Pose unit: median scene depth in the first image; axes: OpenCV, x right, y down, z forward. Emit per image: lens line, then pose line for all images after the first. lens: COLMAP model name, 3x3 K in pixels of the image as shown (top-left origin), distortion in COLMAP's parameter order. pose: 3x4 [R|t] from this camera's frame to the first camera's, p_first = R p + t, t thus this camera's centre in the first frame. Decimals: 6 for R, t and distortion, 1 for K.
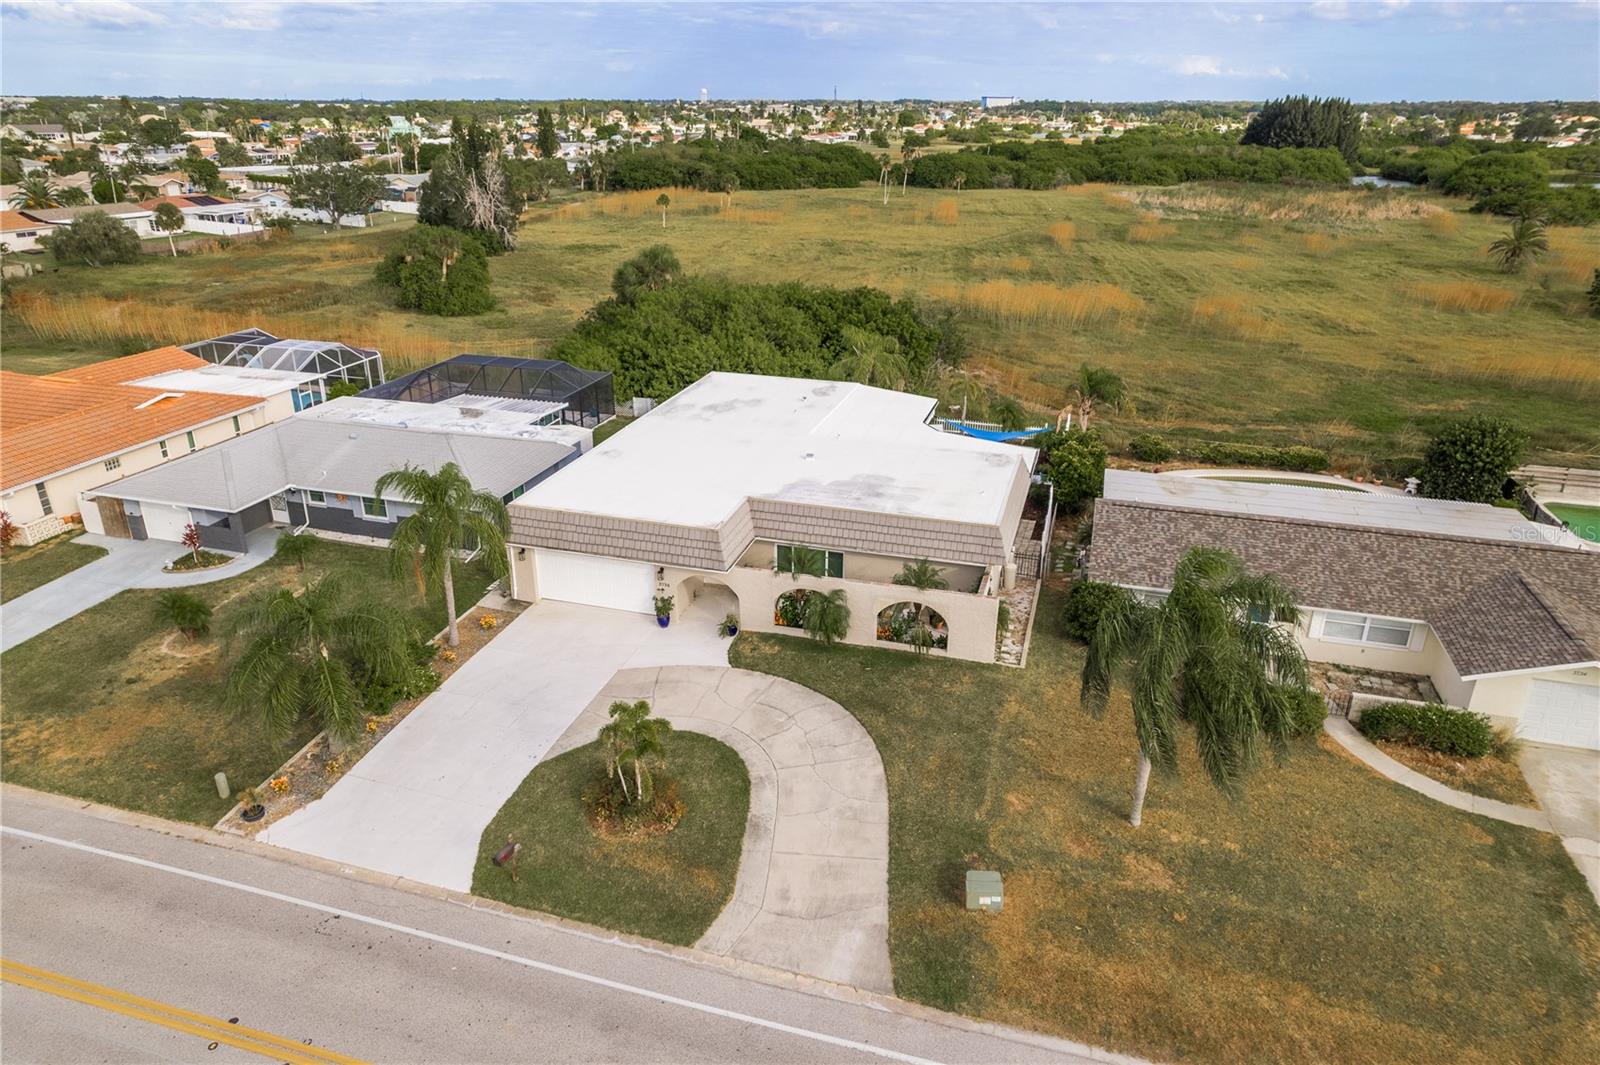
lens RADIAL K [[1034.2, 0, 800.0], [0, 1034.2, 532.5], [0, 0, 1]] dist [-0.067670, 0.078634]
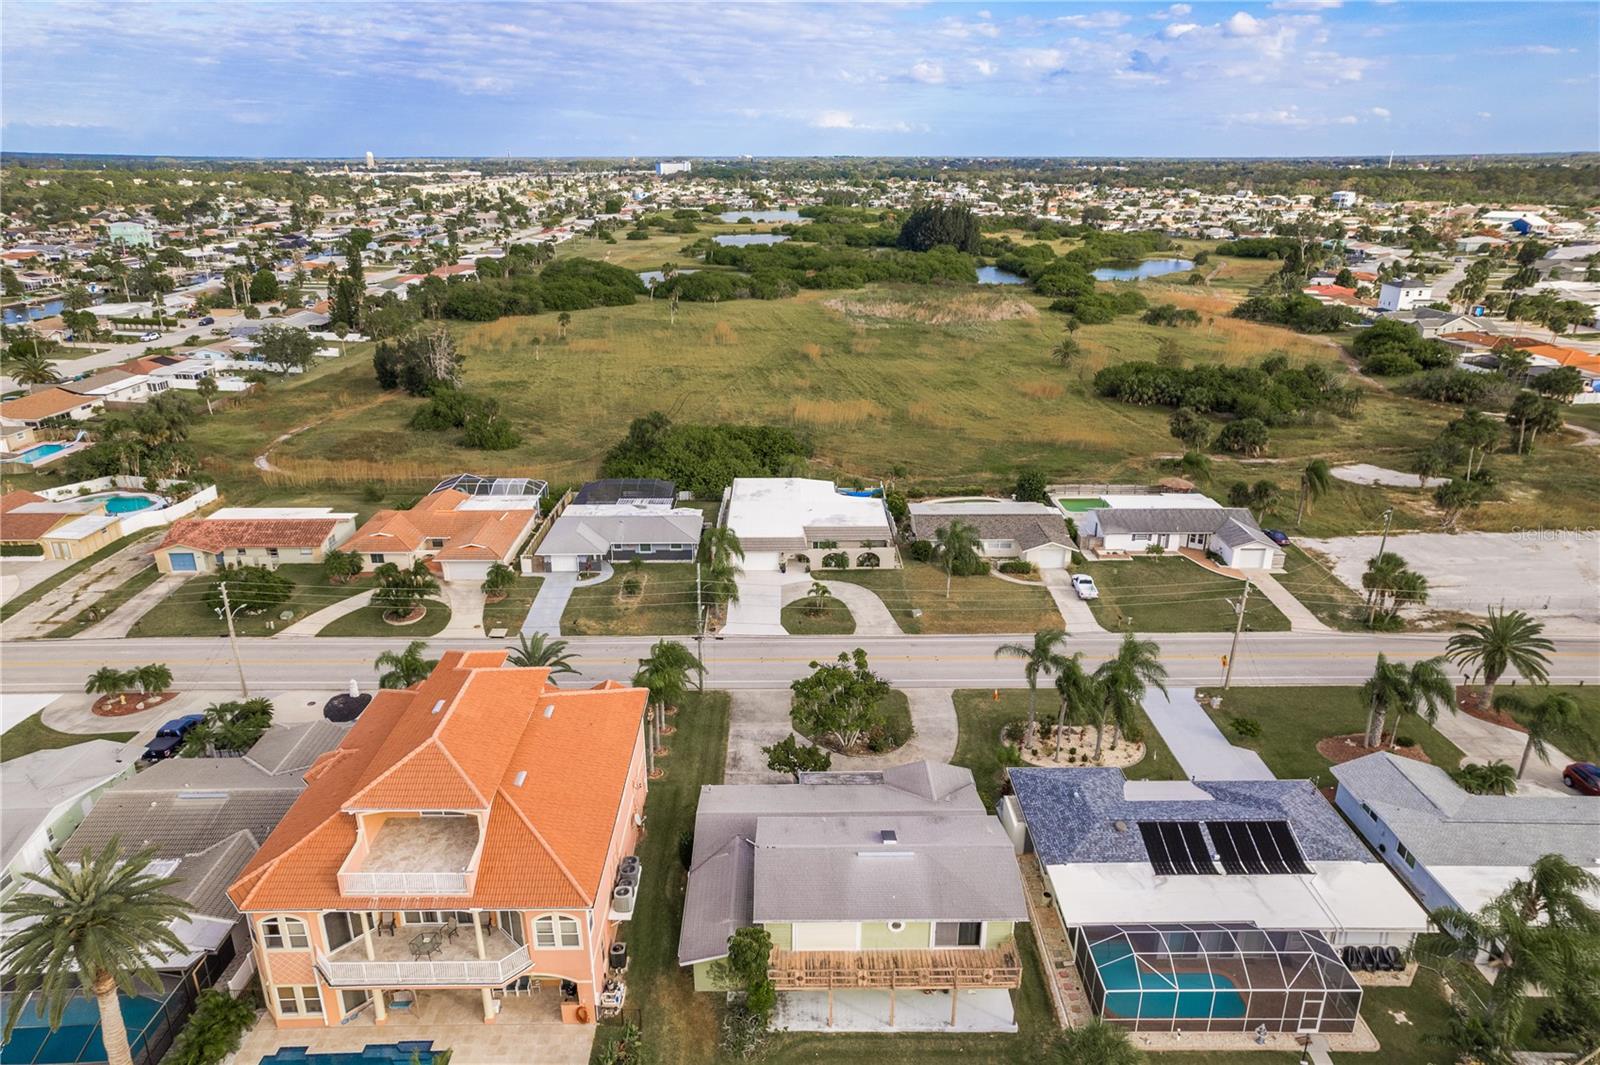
lens RADIAL K [[1012.2, 0, 798.2], [0, 1012.2, 541.0], [0, 0, 1]] dist [-0.051862, 0.084044]
pose [[0.953807, -0.112189, 0.278687, -0.682665], [0.120743, 0.992590, -0.013663, 0.034866], [-0.275089, 0.046682, 0.960285, -1.372677]]
